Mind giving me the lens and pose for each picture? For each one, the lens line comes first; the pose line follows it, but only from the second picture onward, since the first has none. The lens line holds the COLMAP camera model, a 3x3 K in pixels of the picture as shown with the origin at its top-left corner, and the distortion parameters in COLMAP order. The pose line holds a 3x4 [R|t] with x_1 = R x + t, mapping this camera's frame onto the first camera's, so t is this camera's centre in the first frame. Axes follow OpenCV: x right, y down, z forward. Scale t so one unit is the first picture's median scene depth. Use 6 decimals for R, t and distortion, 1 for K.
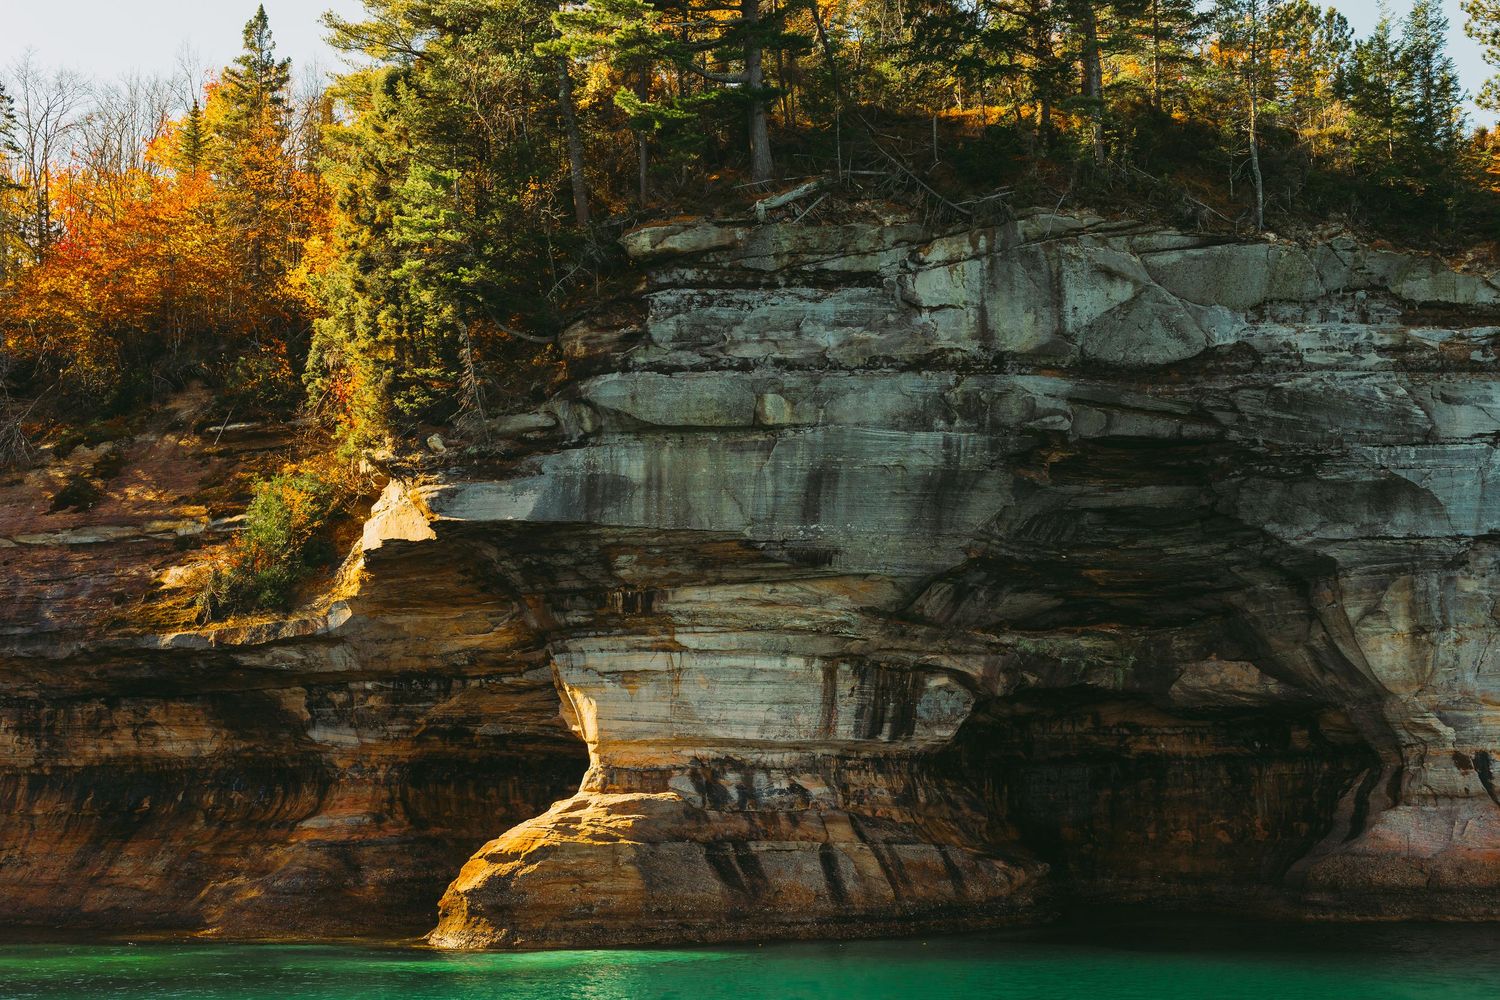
lens RADIAL K [[2185.1, 0, 746.0], [0, 2185.1, 467.6], [0, 0, 1]] dist [0.020893, 0.000000]
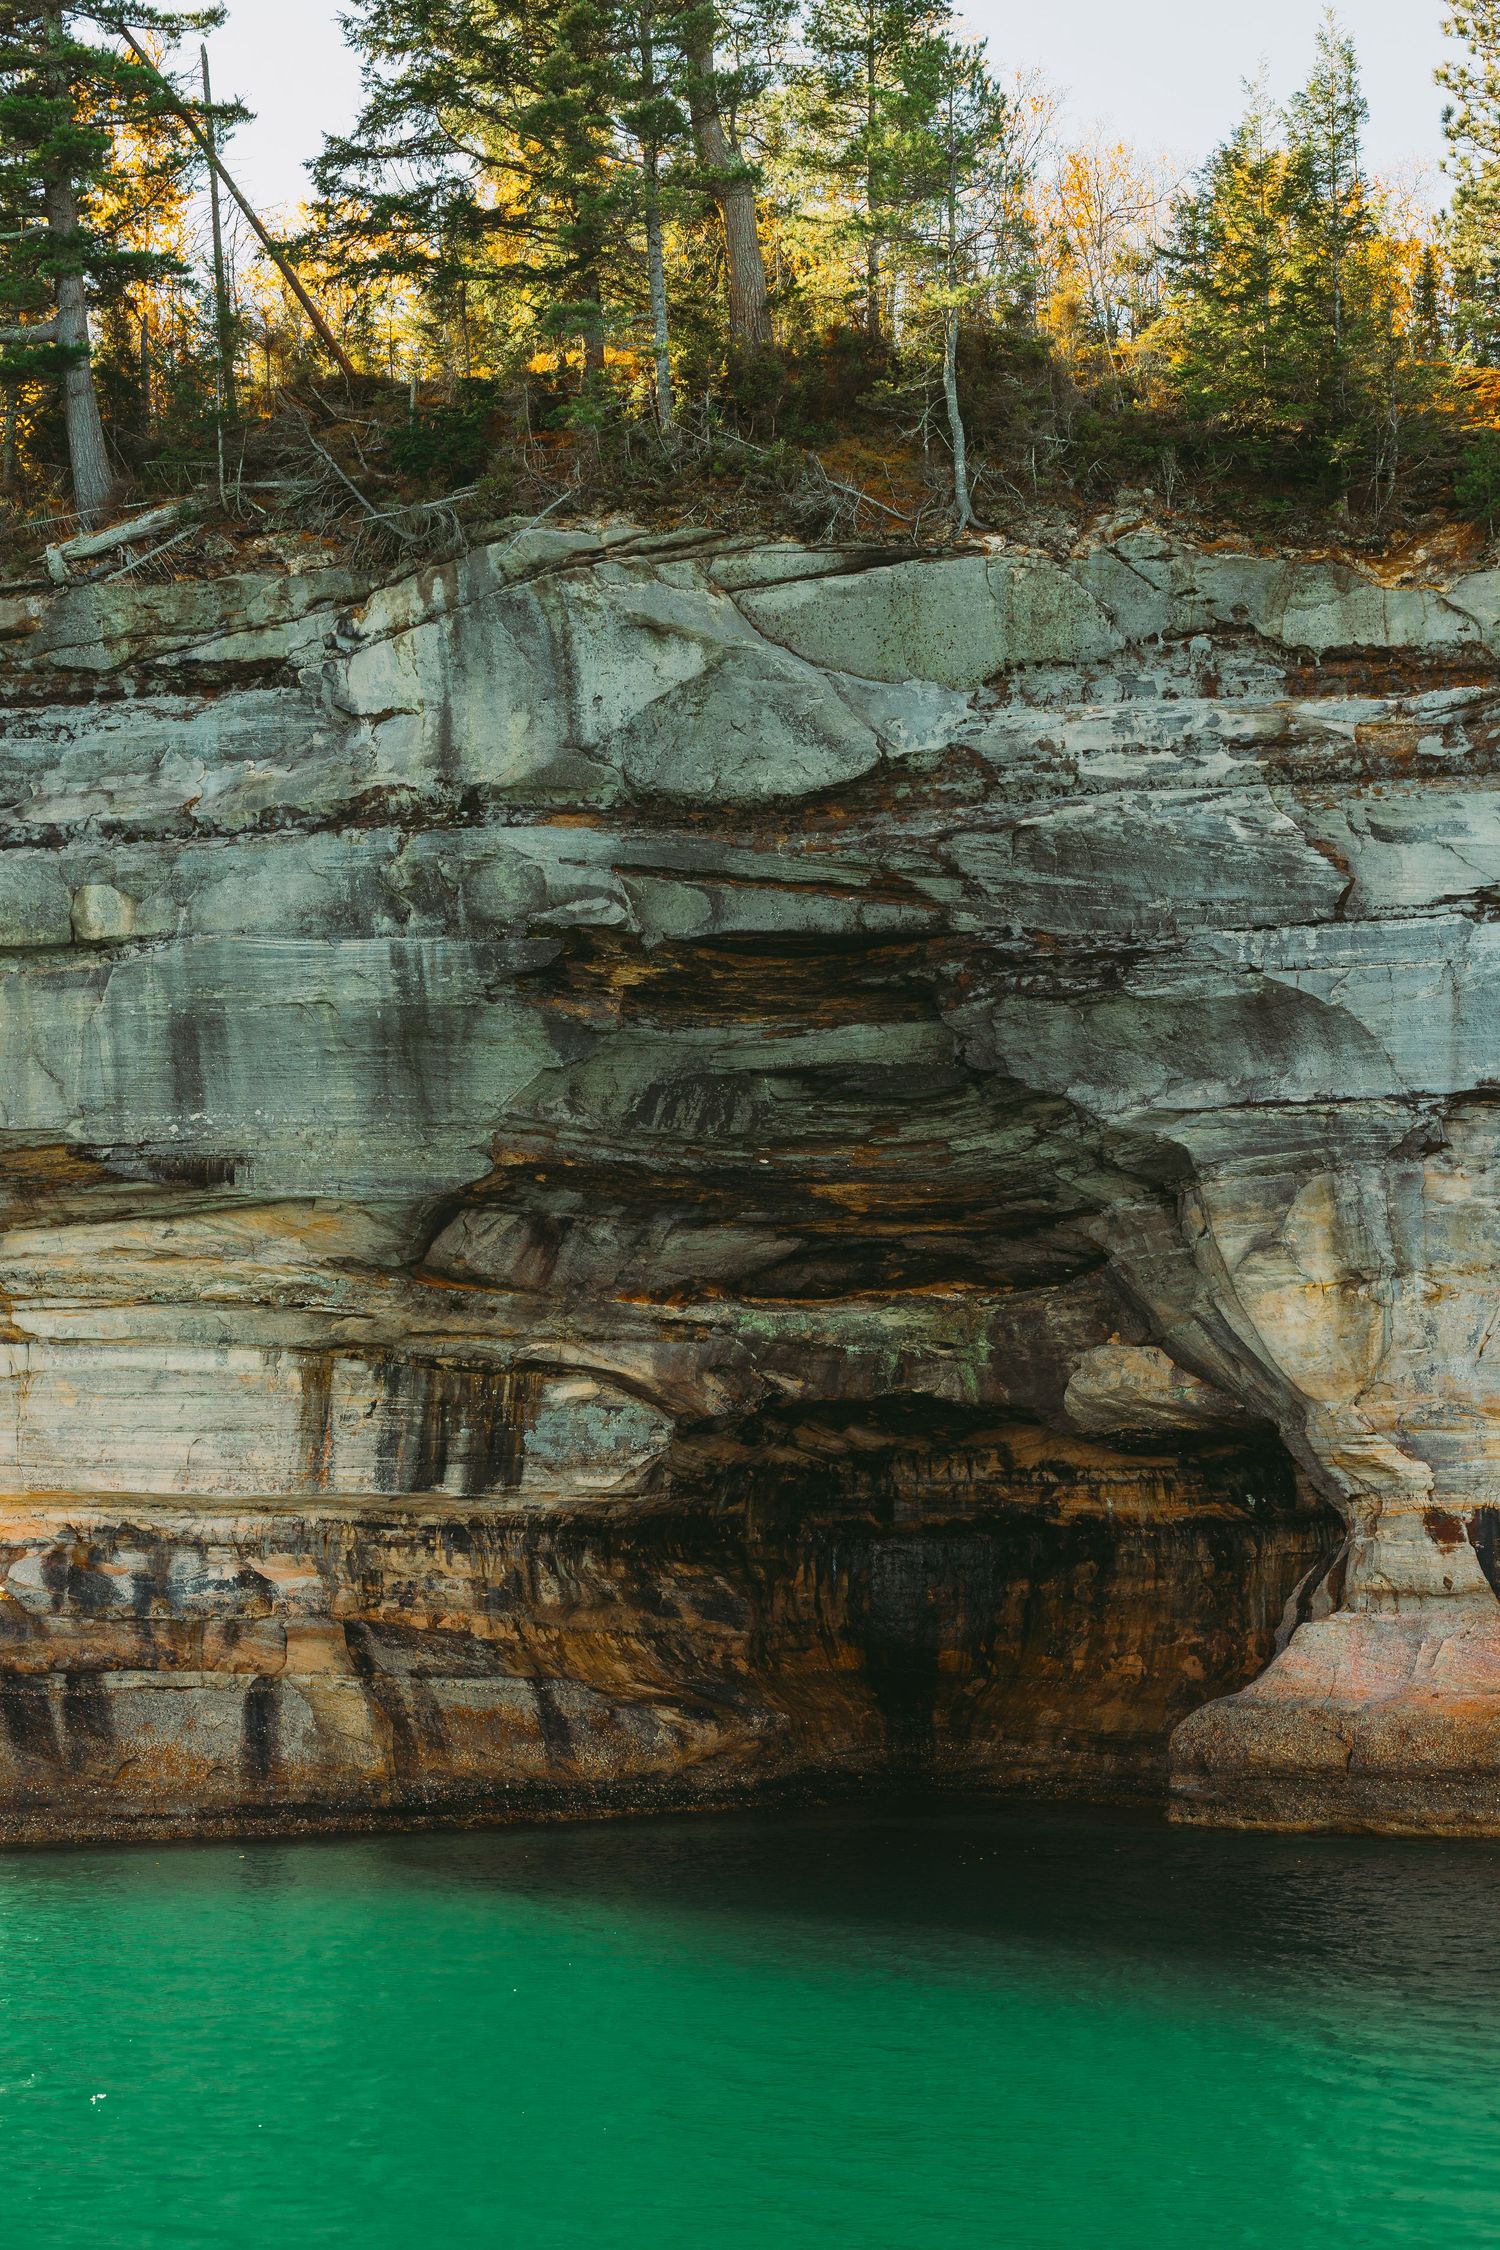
lens RADIAL K [[3277.6, 0, 570.6], [0, 3277.6, 1136.6], [0, 0, 1]] dist [0.020893, 0.000000]
pose [[0.968534, -0.032754, -0.246718, 0.324414], [0.035440, 0.999351, 0.006454, 0.029189], [0.246347, -0.014994, 0.969066, 0.195136]]
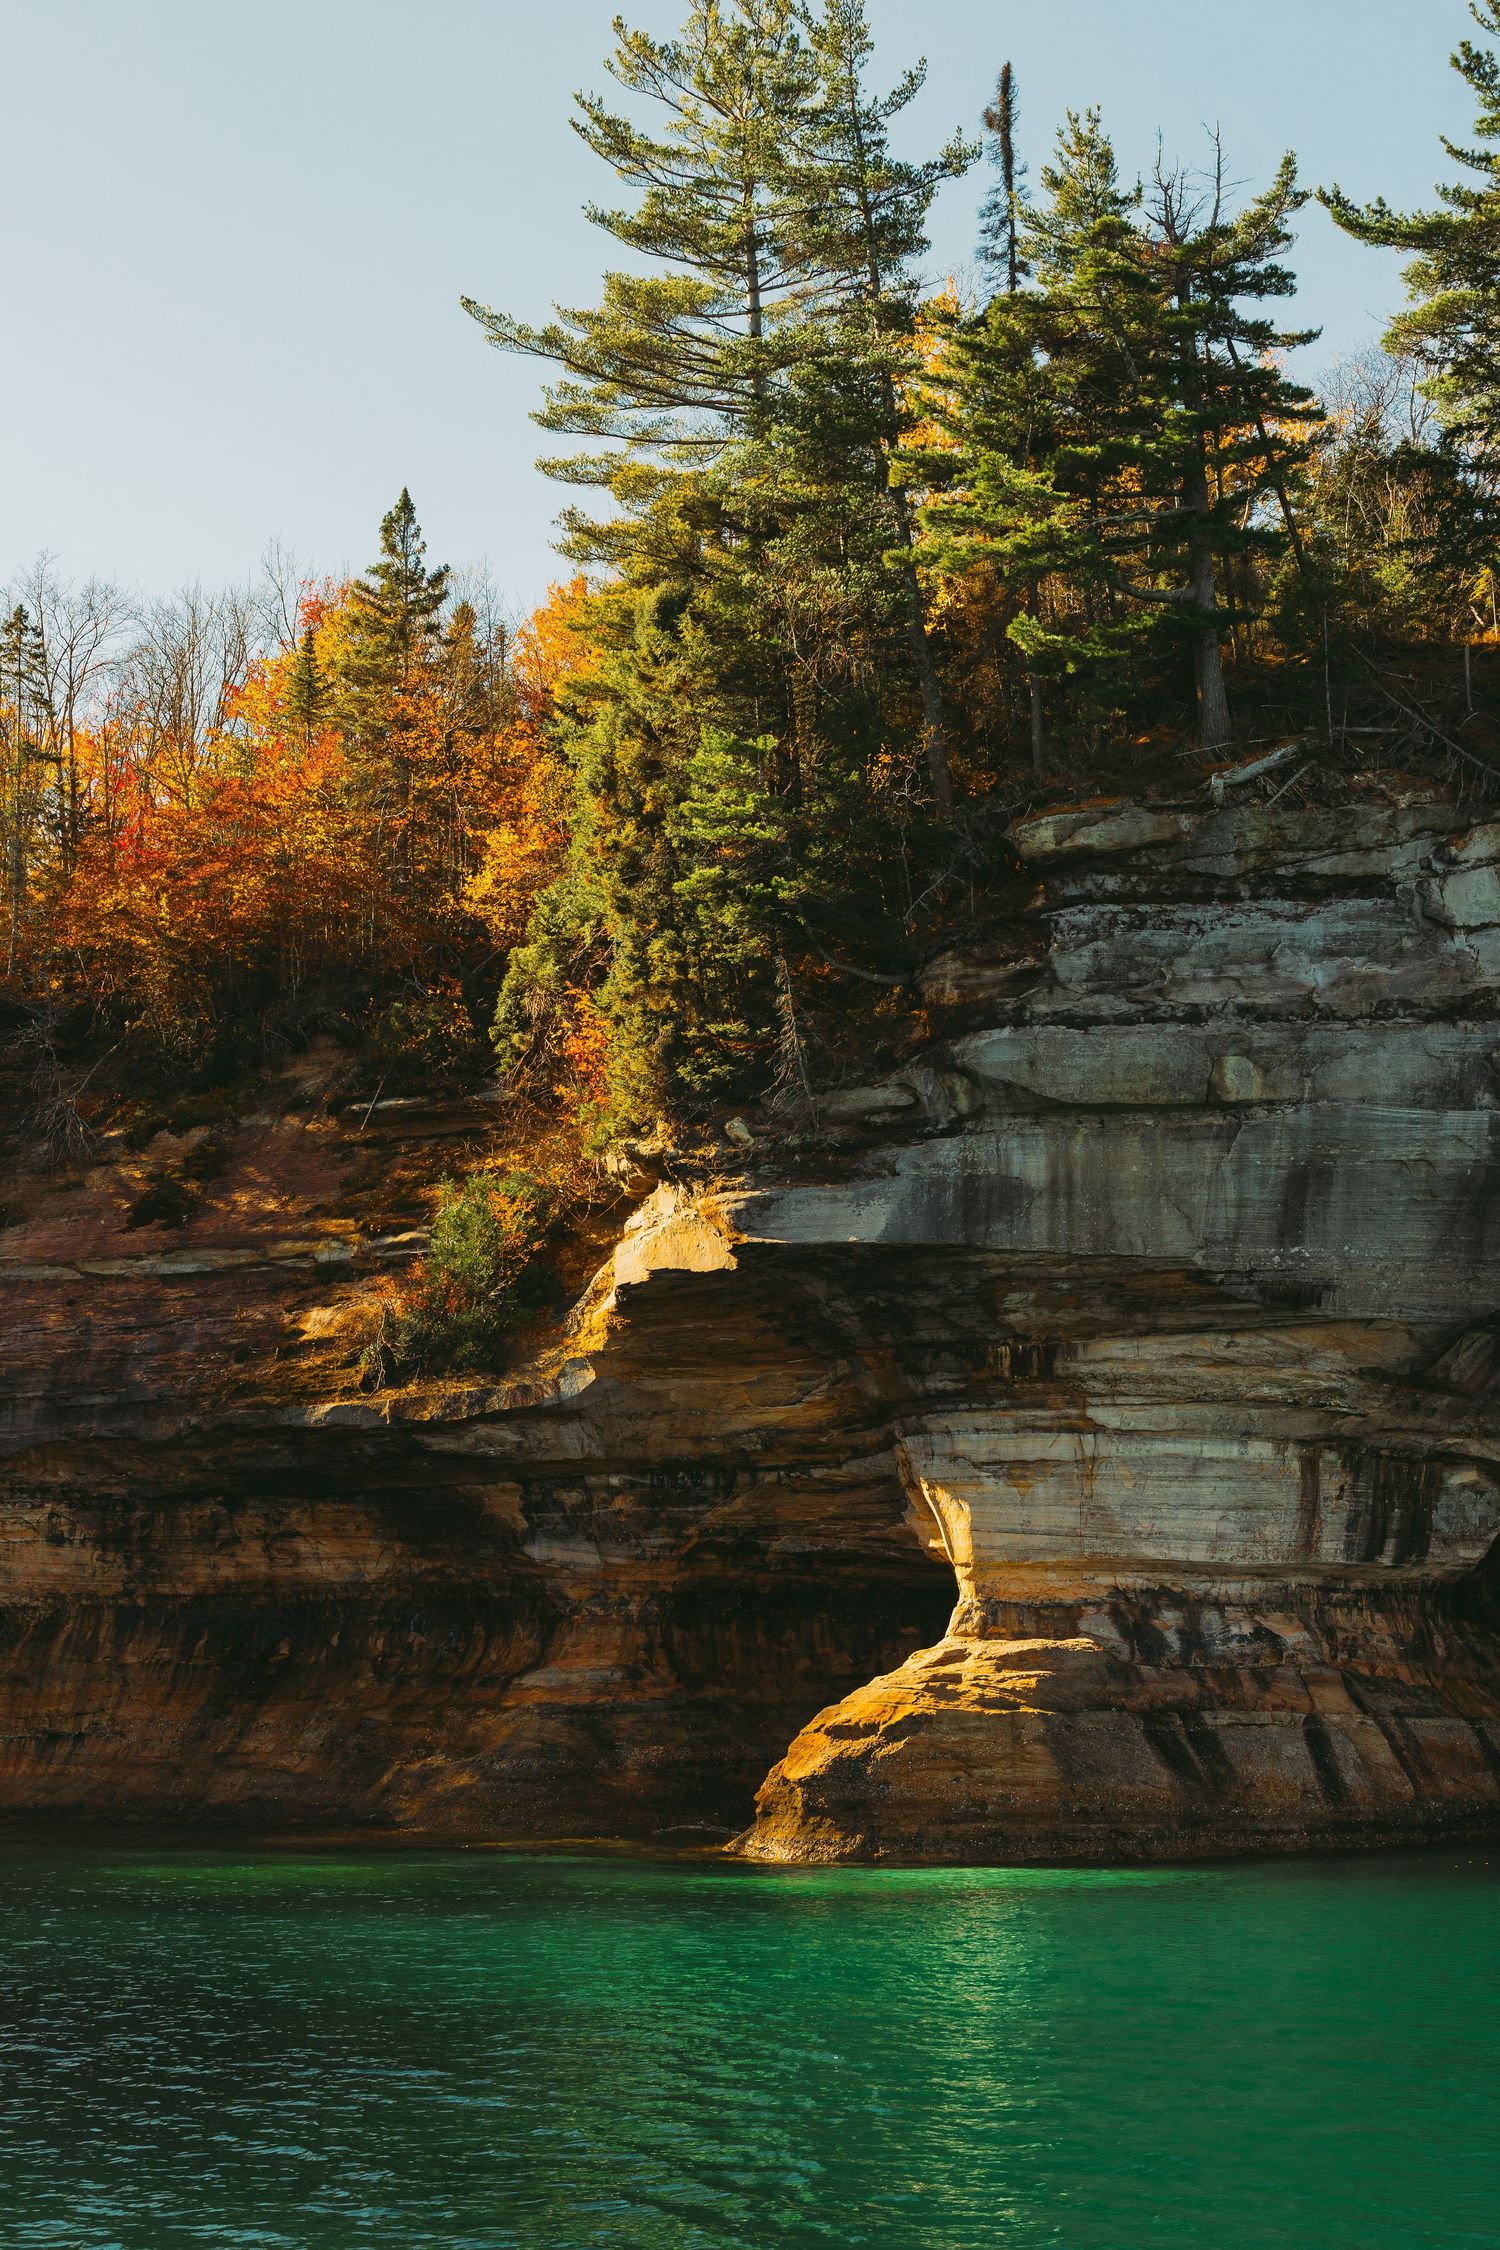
lens RADIAL K [[3277.6, 0, 750.1], [0, 3277.6, 1141.3], [0, 0, 1]] dist [0.020893, 0.000000]
pose [[0.996947, -0.005647, -0.077874, -0.056907], [0.005462, 0.999982, -0.002579, -0.005097], [0.077887, 0.002146, 0.996960, -0.032969]]
